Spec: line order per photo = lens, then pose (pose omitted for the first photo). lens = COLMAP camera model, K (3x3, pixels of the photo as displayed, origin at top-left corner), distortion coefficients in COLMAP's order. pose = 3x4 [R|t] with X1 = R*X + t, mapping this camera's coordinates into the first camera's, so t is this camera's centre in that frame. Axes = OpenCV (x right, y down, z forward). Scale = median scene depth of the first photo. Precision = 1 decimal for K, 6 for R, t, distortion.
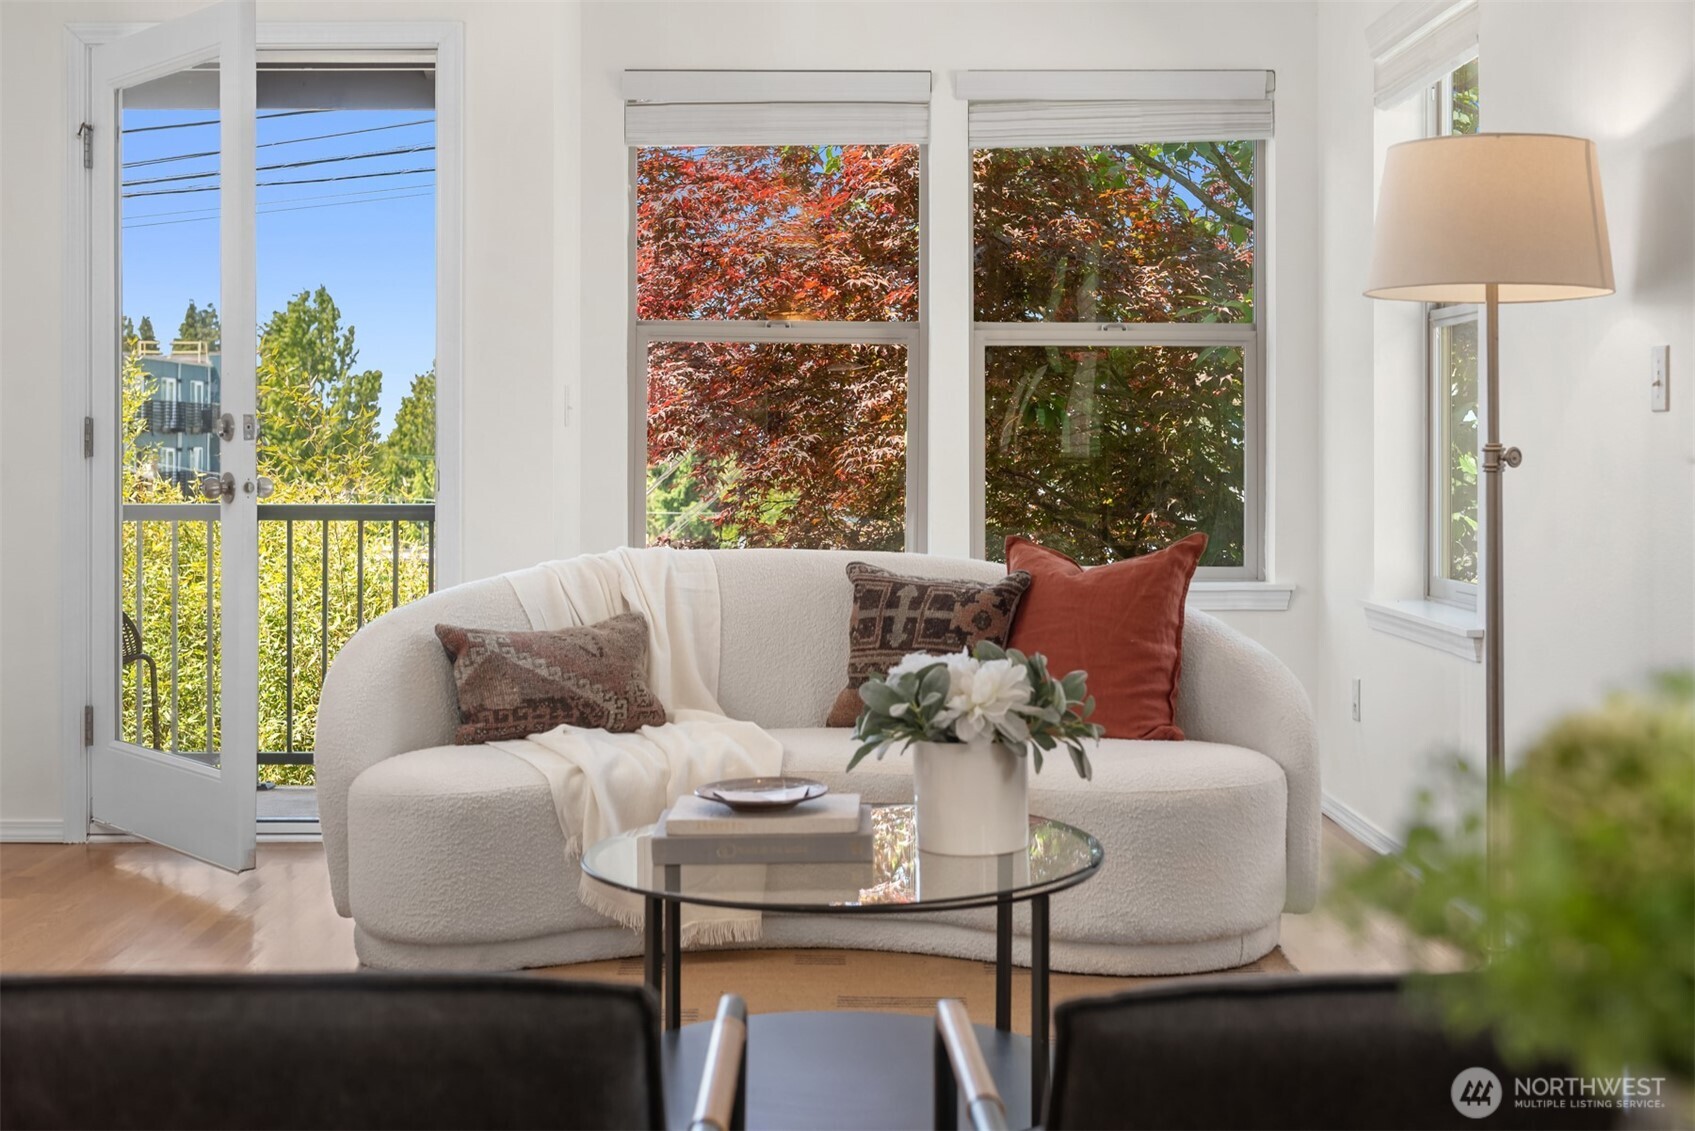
lens RADIAL K [[2196.9, 0, 846.8], [0, 2196.9, 562.0], [0, 0, 1]] dist [-0.002917, 0.000000]
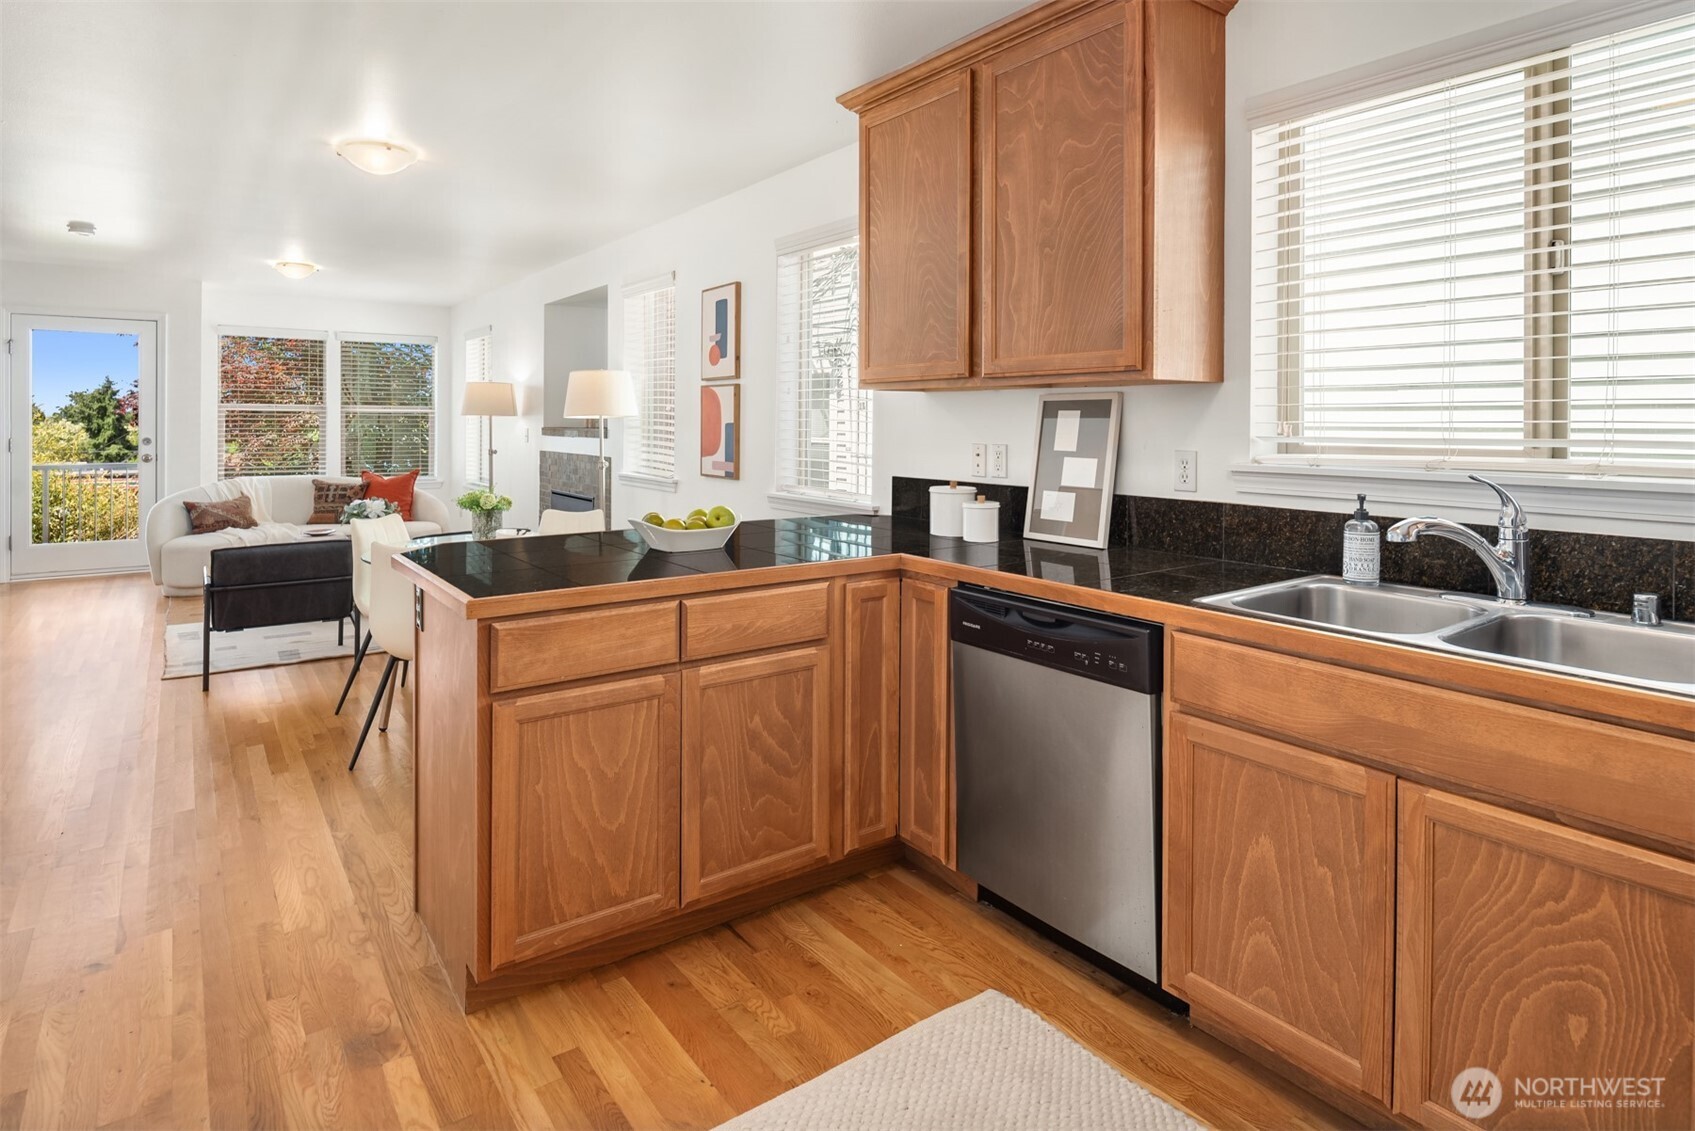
lens RADIAL K [[914.5, 0, 838.0], [0, 914.5, 428.7], [0, 0, 1]] dist [0.000093, -0.007075]
pose [[0.819658, -0.001768, 0.572850, -0.162747], [0.024072, 0.999218, -0.031359, -0.016148], [-0.572347, 0.039493, 0.819060, -0.785095]]
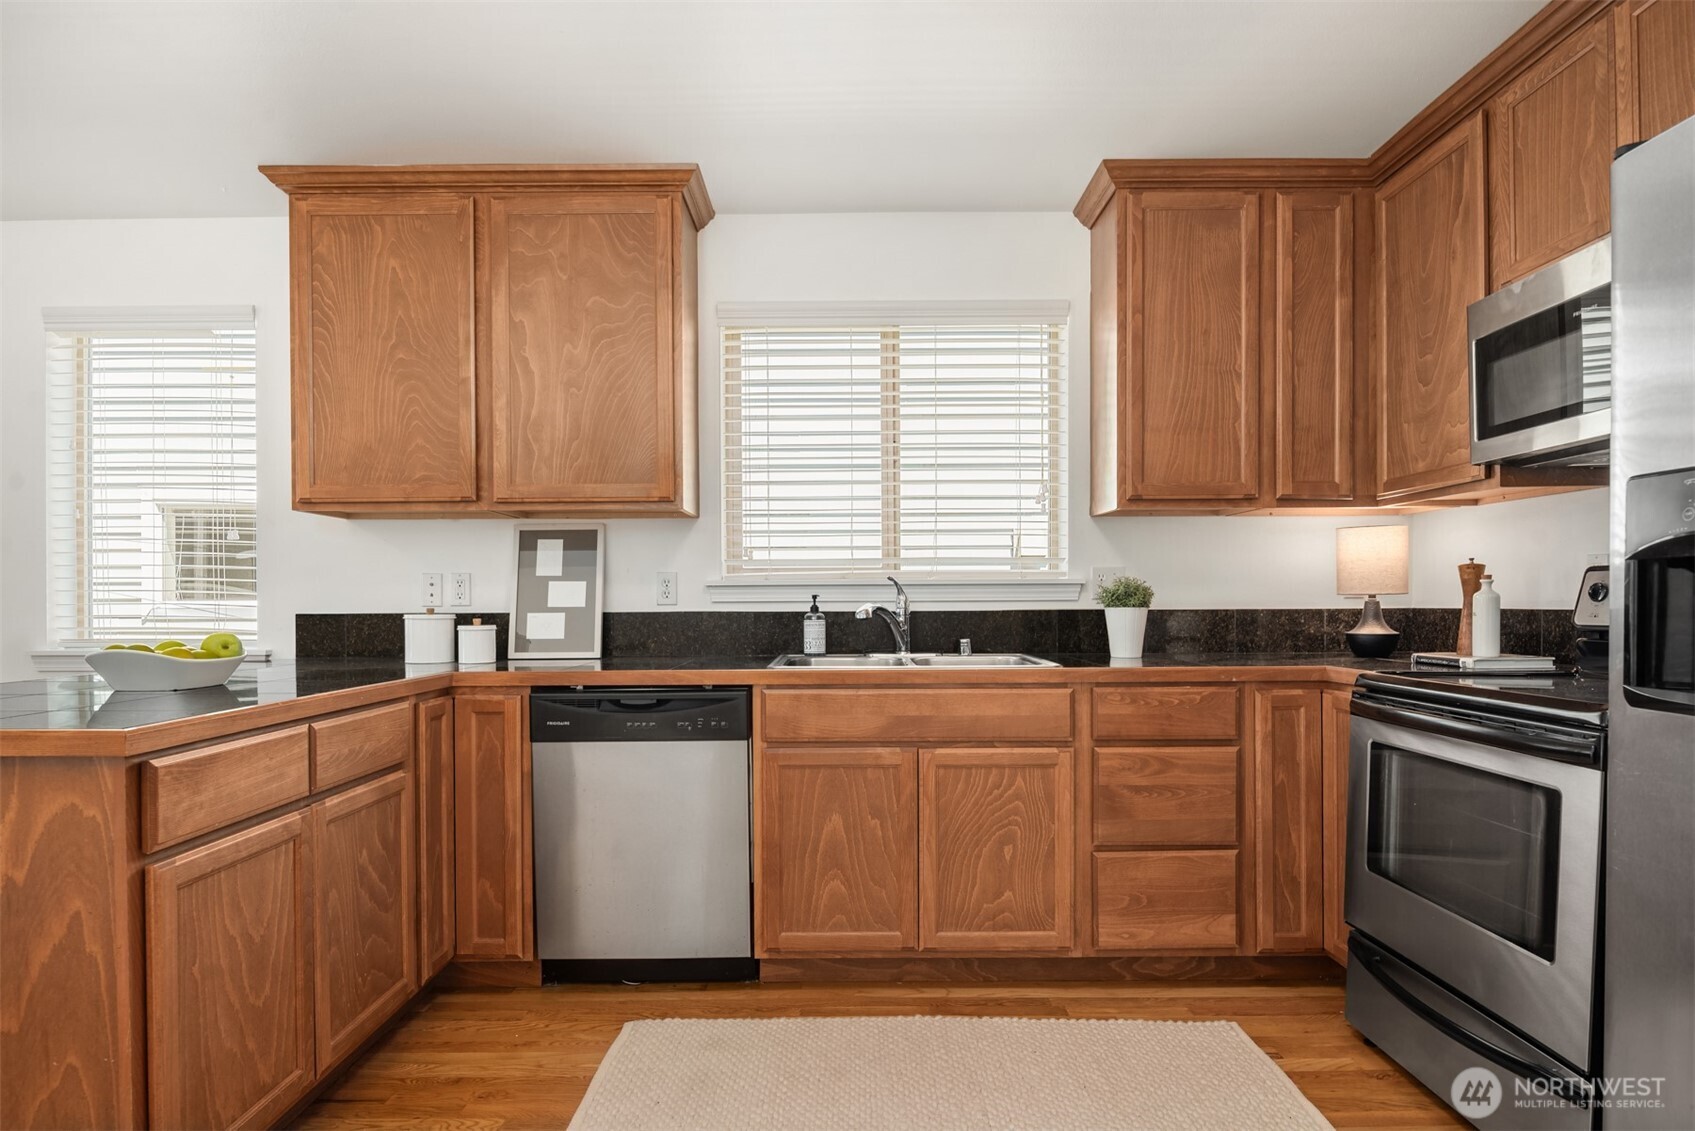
lens RADIAL K [[914.5, 0, 842.5], [0, 914.5, 616.5], [0, 0, 1]] dist [0.000093, -0.007075]
pose [[0.019525, -0.016230, 0.999678, -0.350216], [0.053621, 0.998446, 0.015163, 0.013564], [-0.998370, 0.053307, 0.020365, -0.602843]]
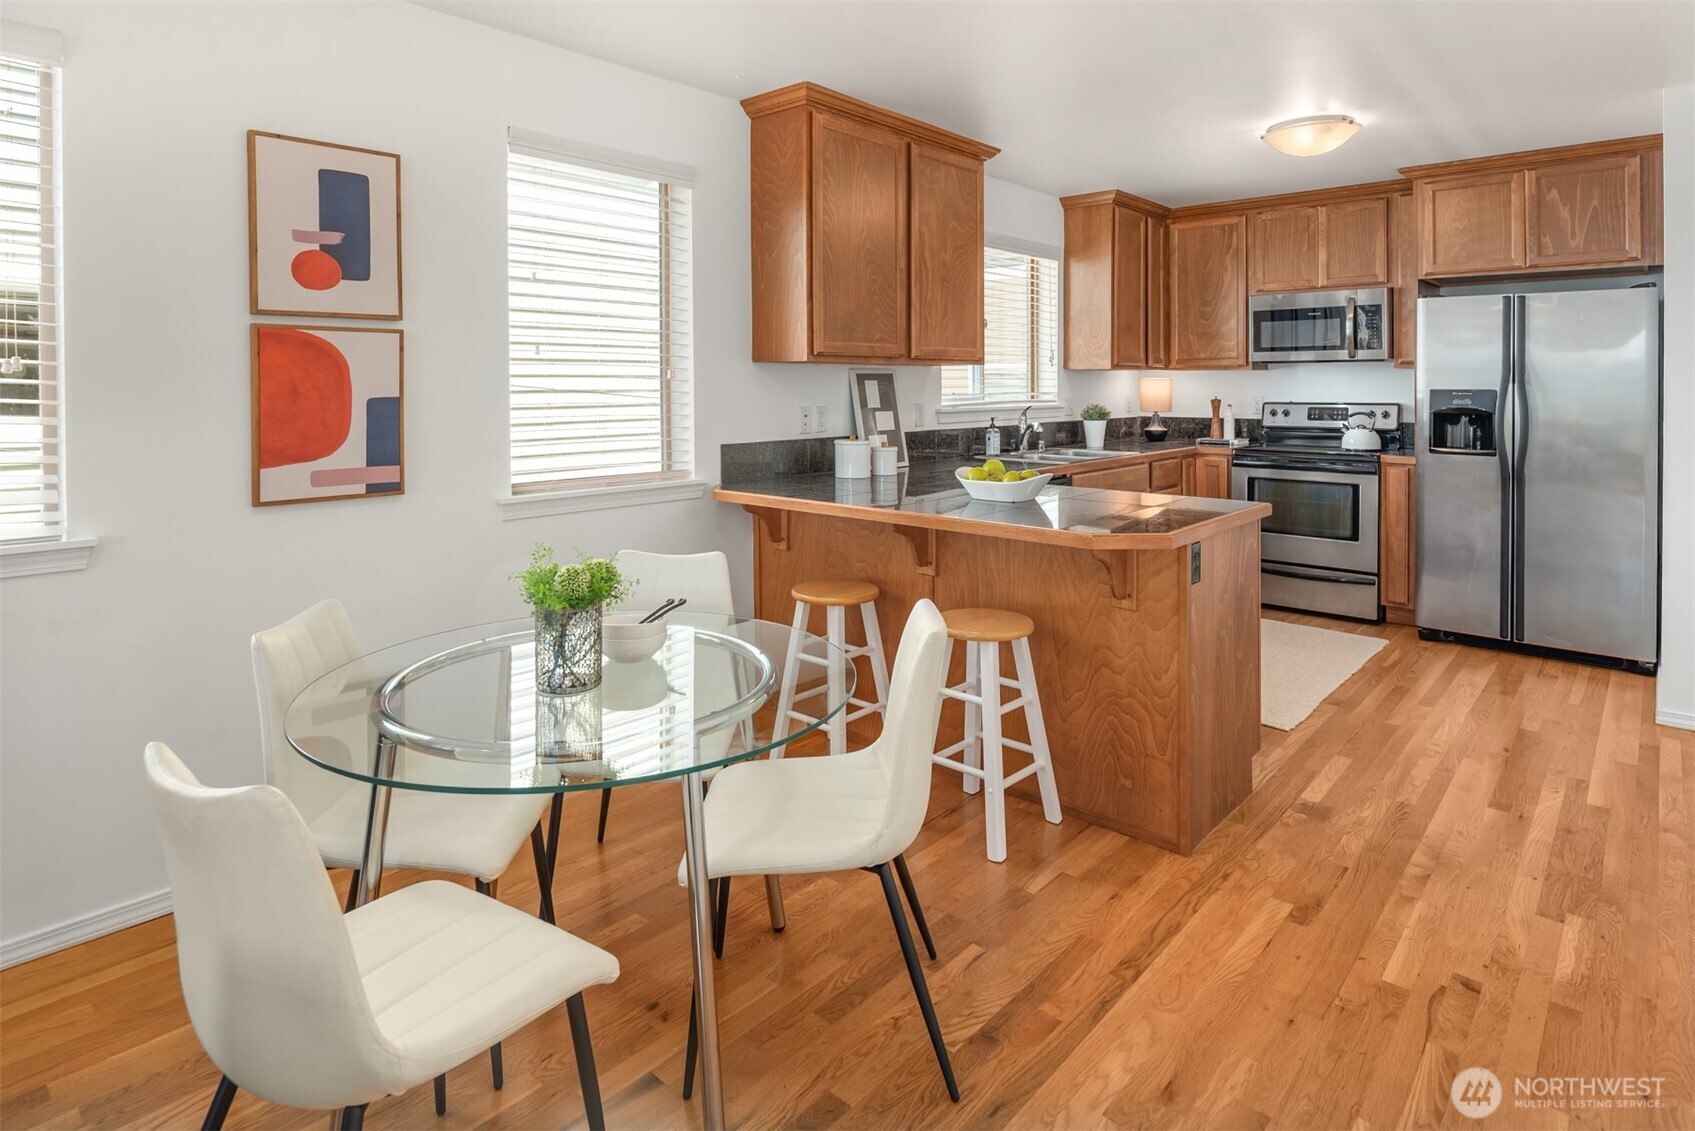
lens RADIAL K [[914.5, 0, 844.3], [0, 914.5, 386.8], [0, 0, 1]] dist [0.000093, -0.007075]
pose [[-0.734177, -0.001169, 0.678957, -0.279197], [0.035795, 0.998541, 0.040426, -0.073555], [-0.678014, 0.053983, -0.733064, 0.282517]]
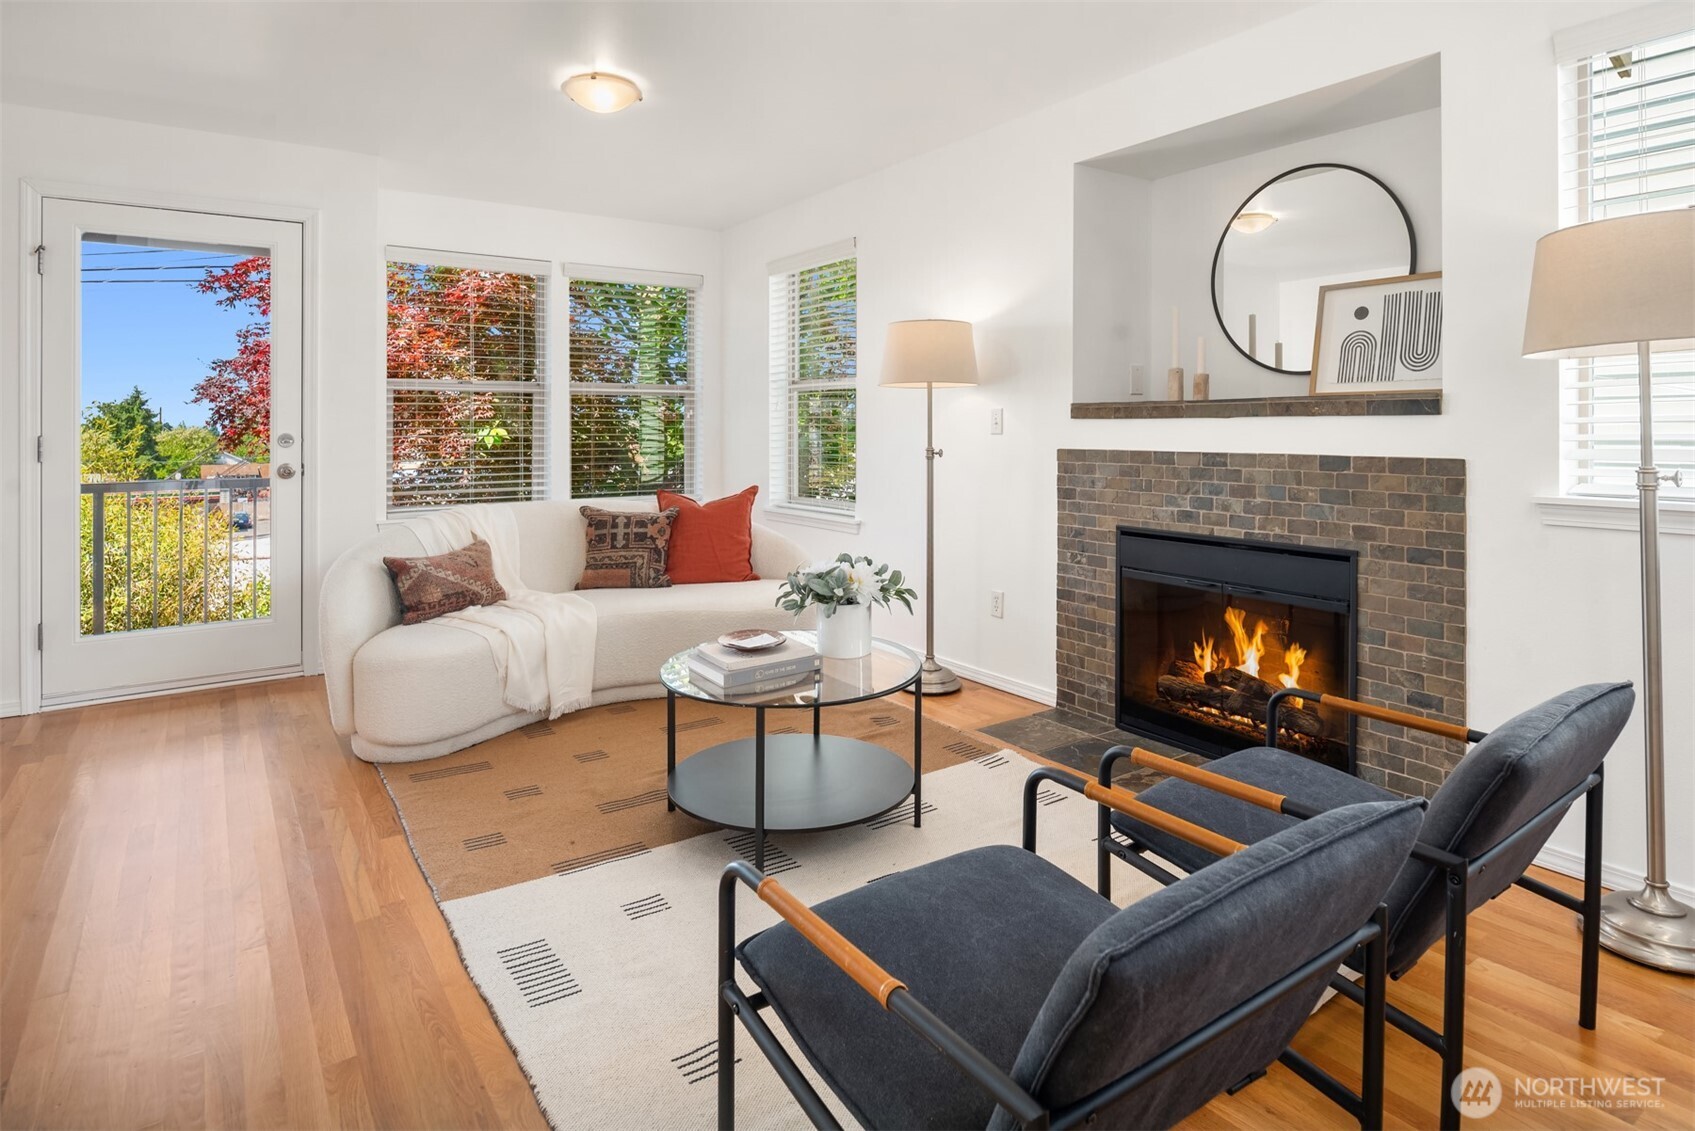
lens RADIAL K [[914.5, 0, 838.3], [0, 914.5, 420.8], [0, 0, 1]] dist [0.000093, -0.007075]
pose [[0.829405, -0.004294, 0.558631, -0.289574], [0.034959, 0.998410, -0.044230, -0.034963], [-0.557552, 0.056214, 0.828236, 0.182339]]
